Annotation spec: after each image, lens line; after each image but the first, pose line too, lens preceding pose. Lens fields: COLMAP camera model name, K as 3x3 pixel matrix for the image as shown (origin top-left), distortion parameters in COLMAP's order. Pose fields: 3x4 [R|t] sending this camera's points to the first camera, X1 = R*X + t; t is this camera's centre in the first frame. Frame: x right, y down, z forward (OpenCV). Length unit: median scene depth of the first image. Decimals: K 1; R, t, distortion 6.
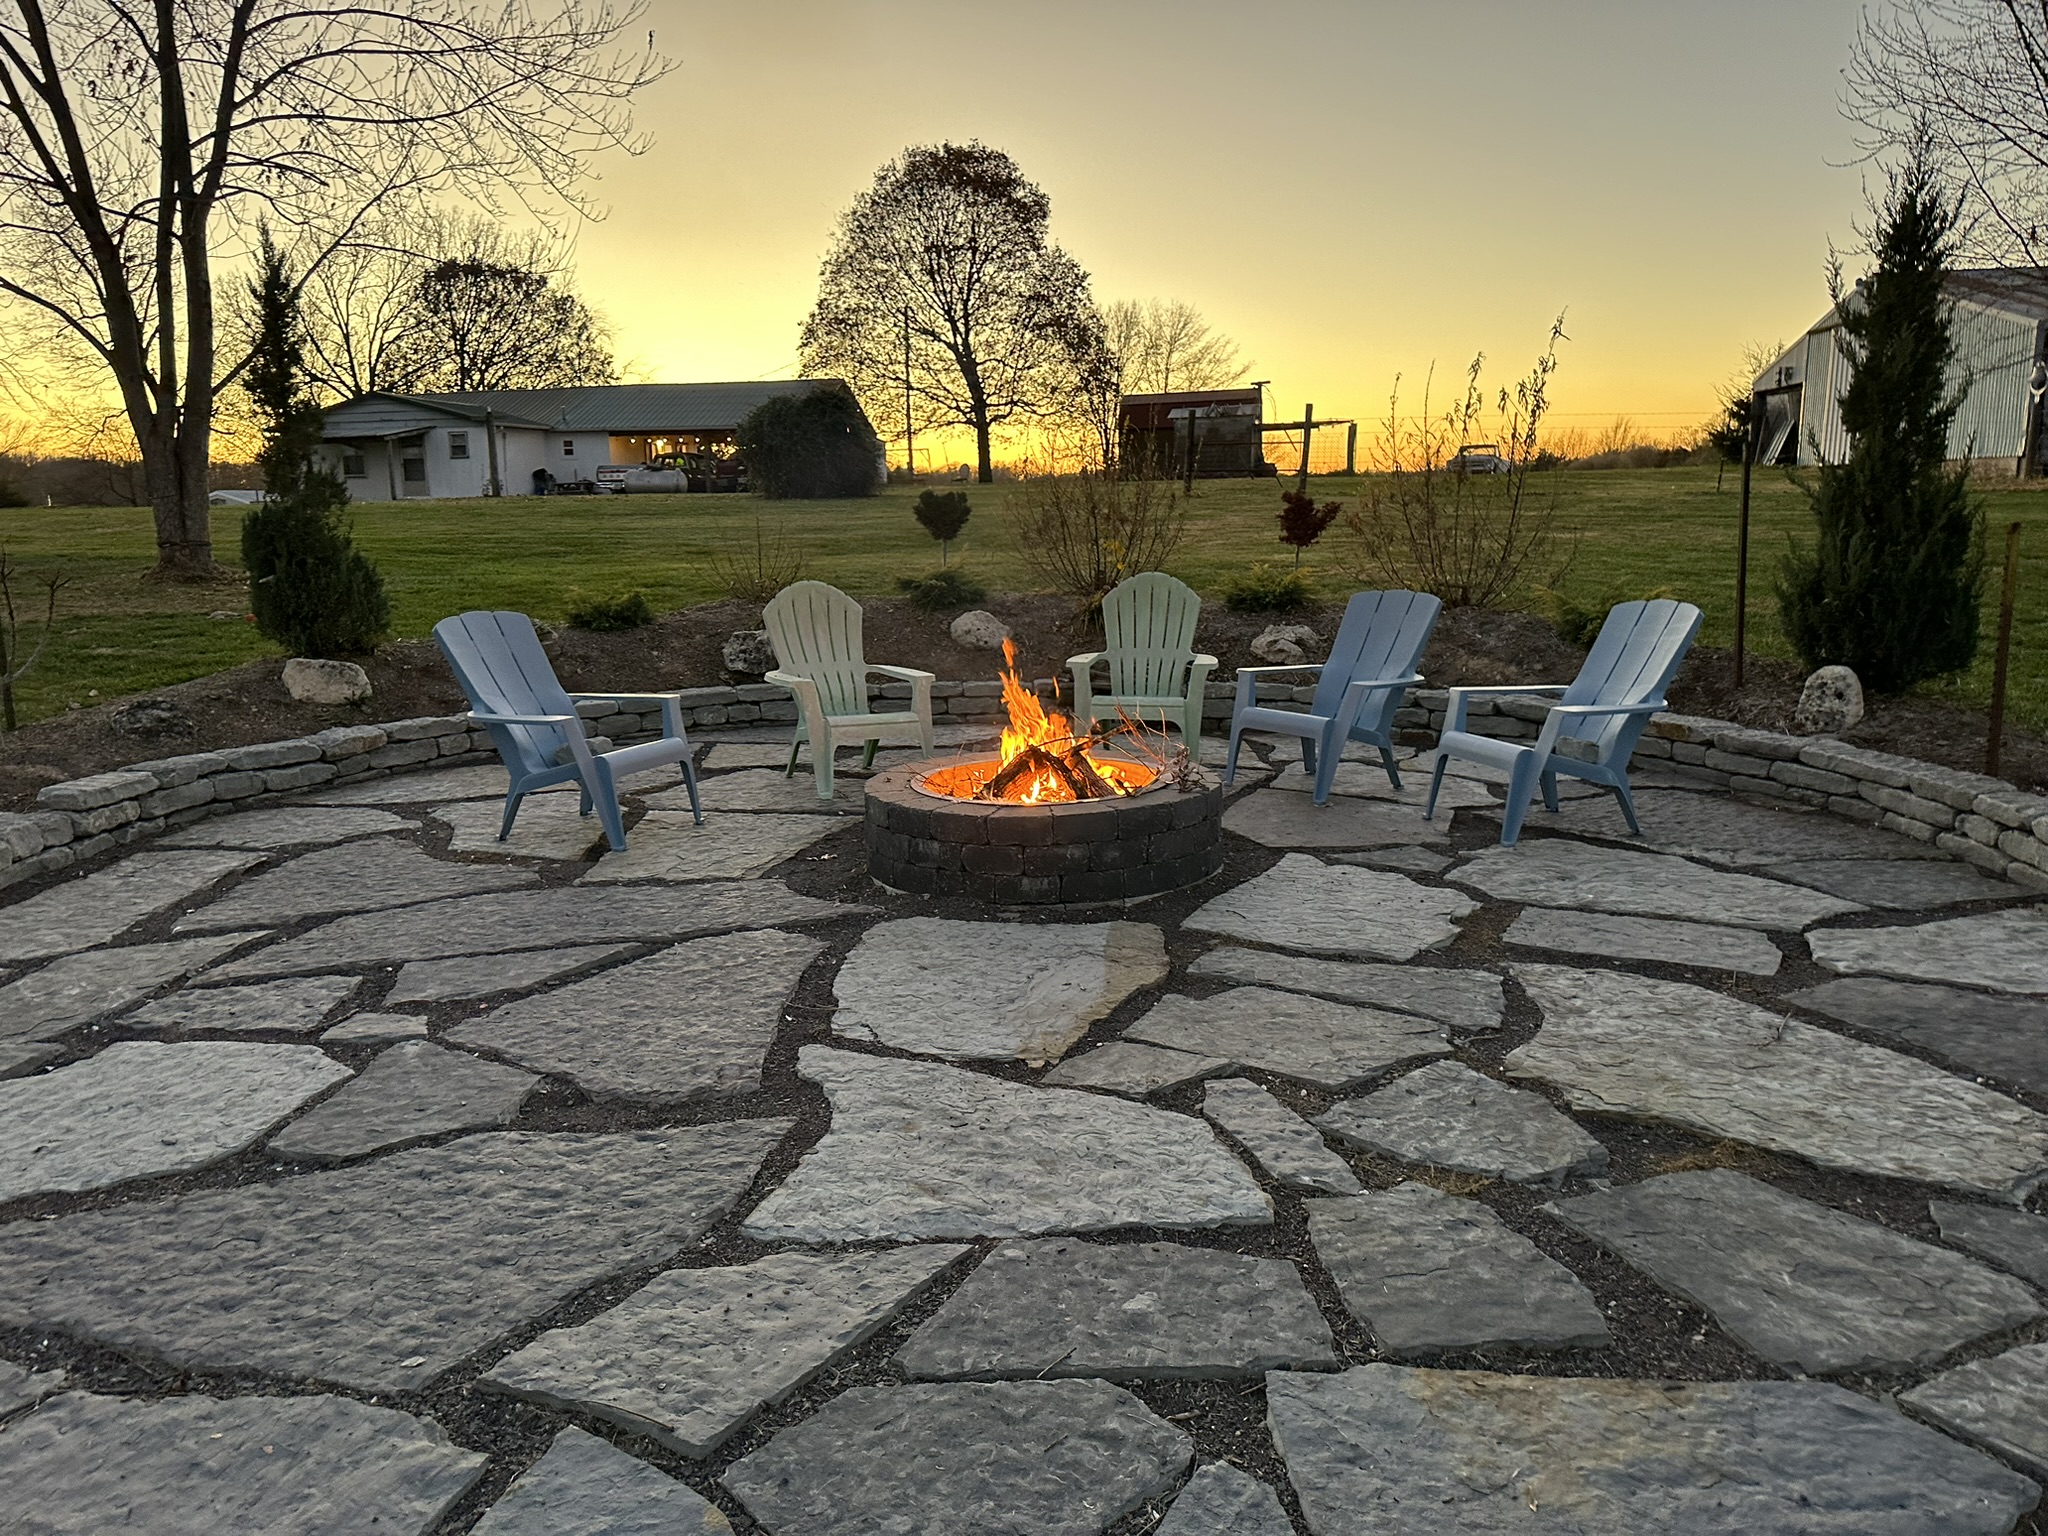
lens RADIAL K [[1444.3, 0, 1022.9], [0, 1444.3, 779.0], [0, 0, 1]] dist [0.055070, -0.062772]
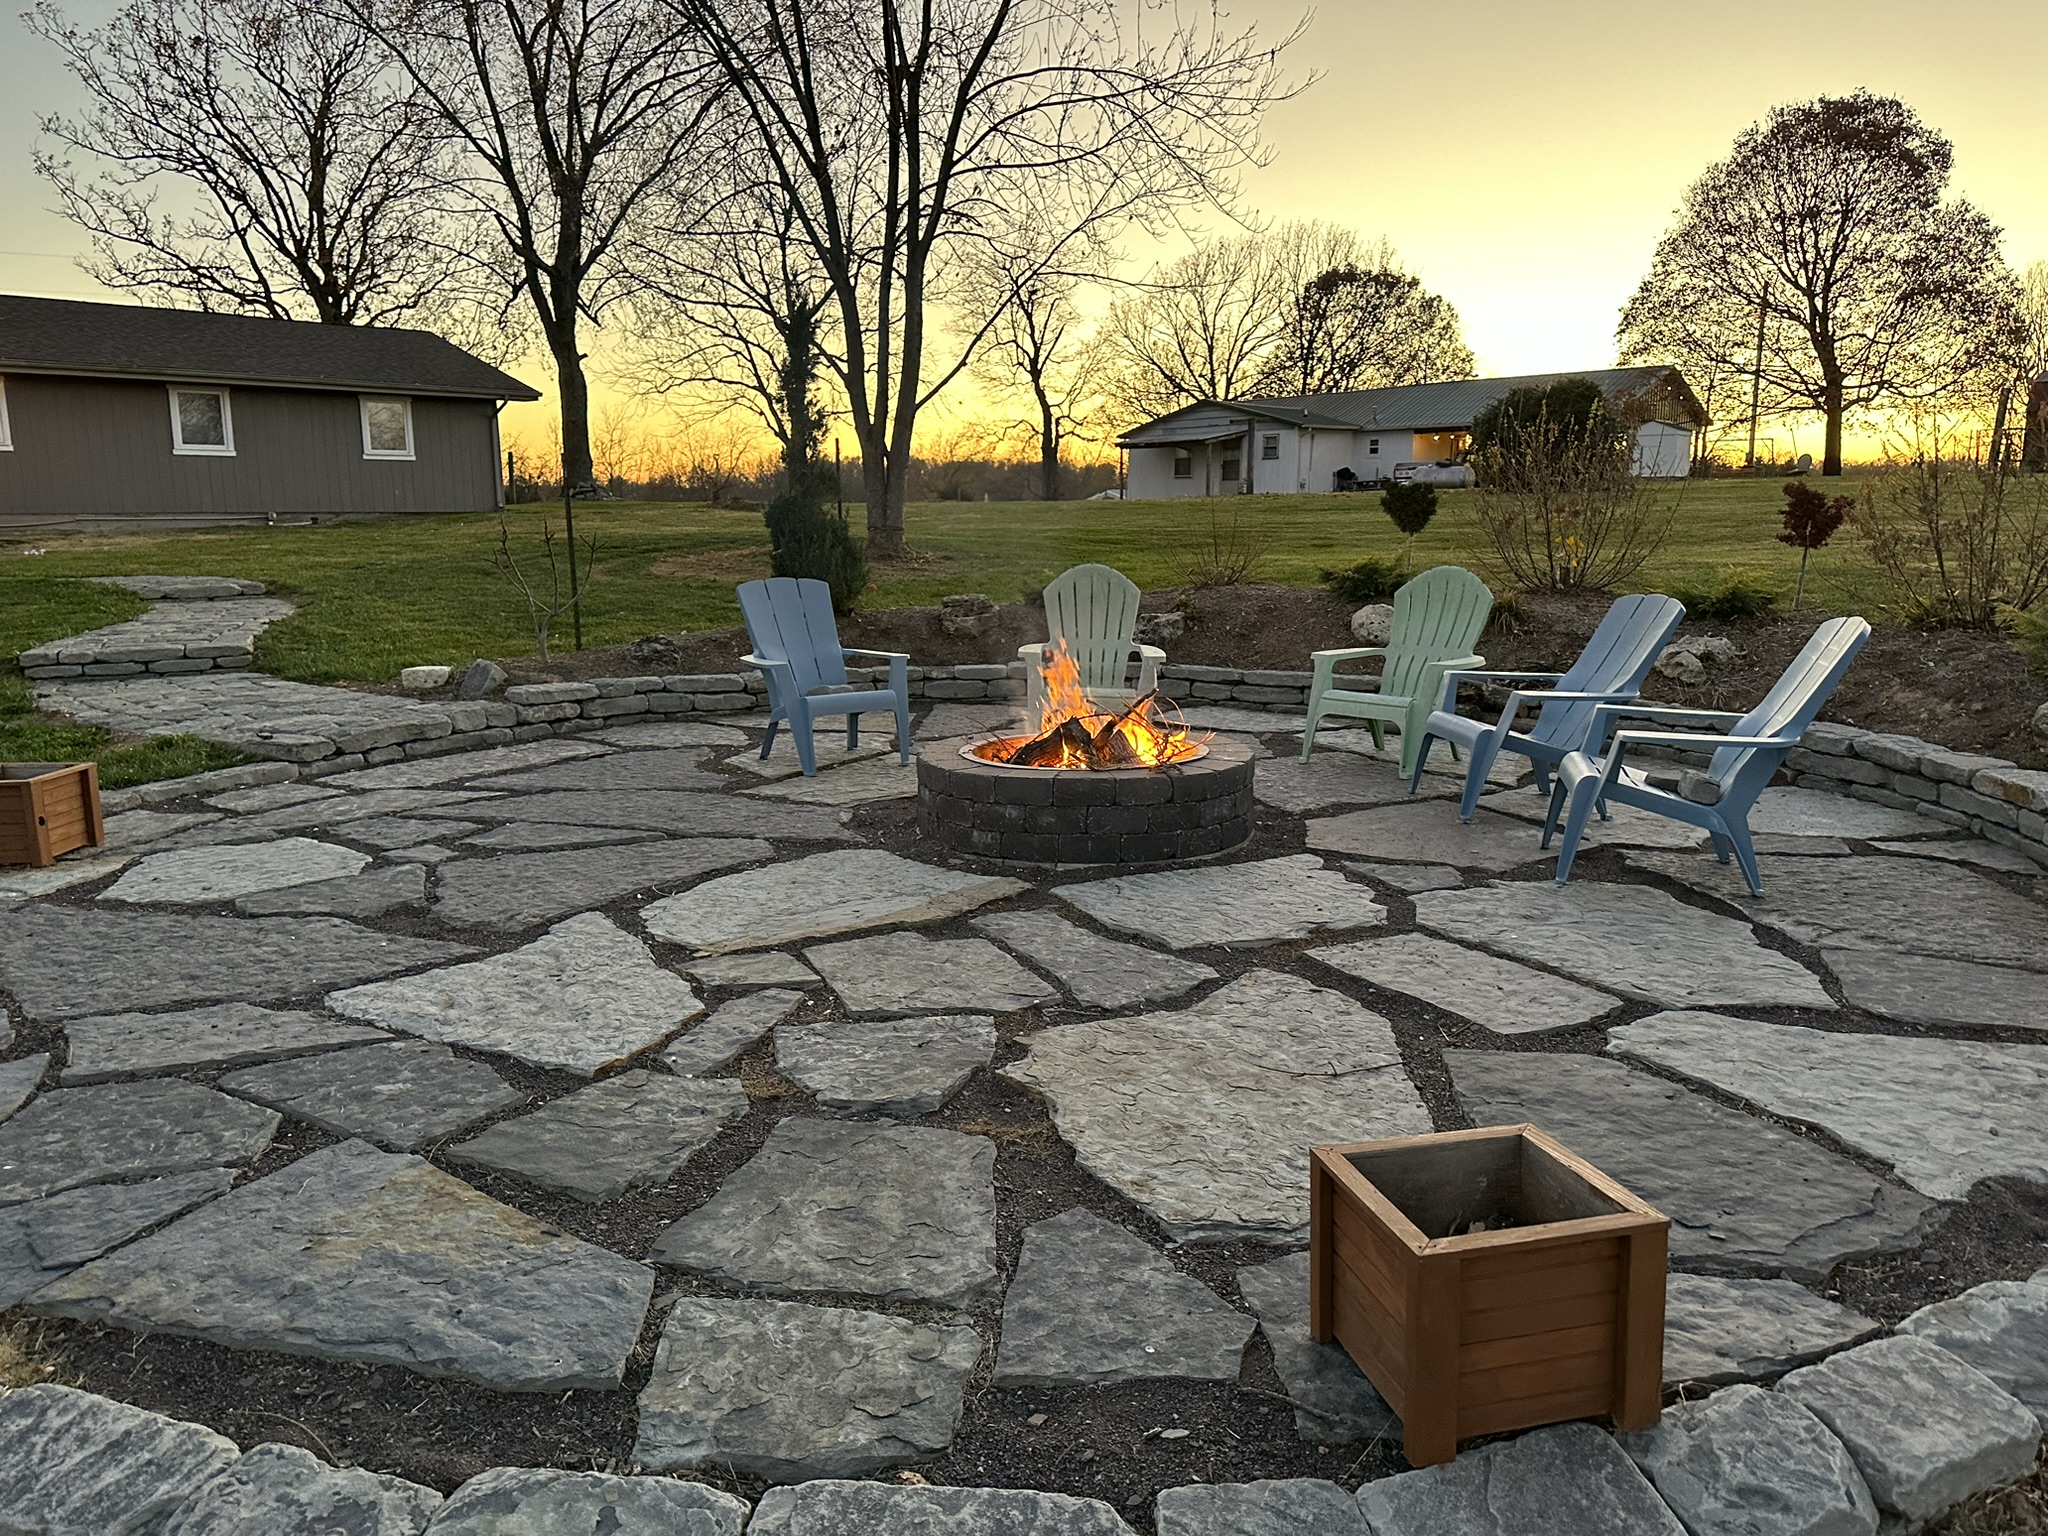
lens RADIAL K [[1444.3, 0, 1037.3], [0, 1444.3, 774.3], [0, 0, 1]] dist [0.055070, -0.062772]
pose [[0.839886, 0.111096, -0.531272, 0.425514], [-0.112224, 0.993221, 0.030281, -0.007826], [0.531035, 0.034189, 0.846660, 0.066329]]
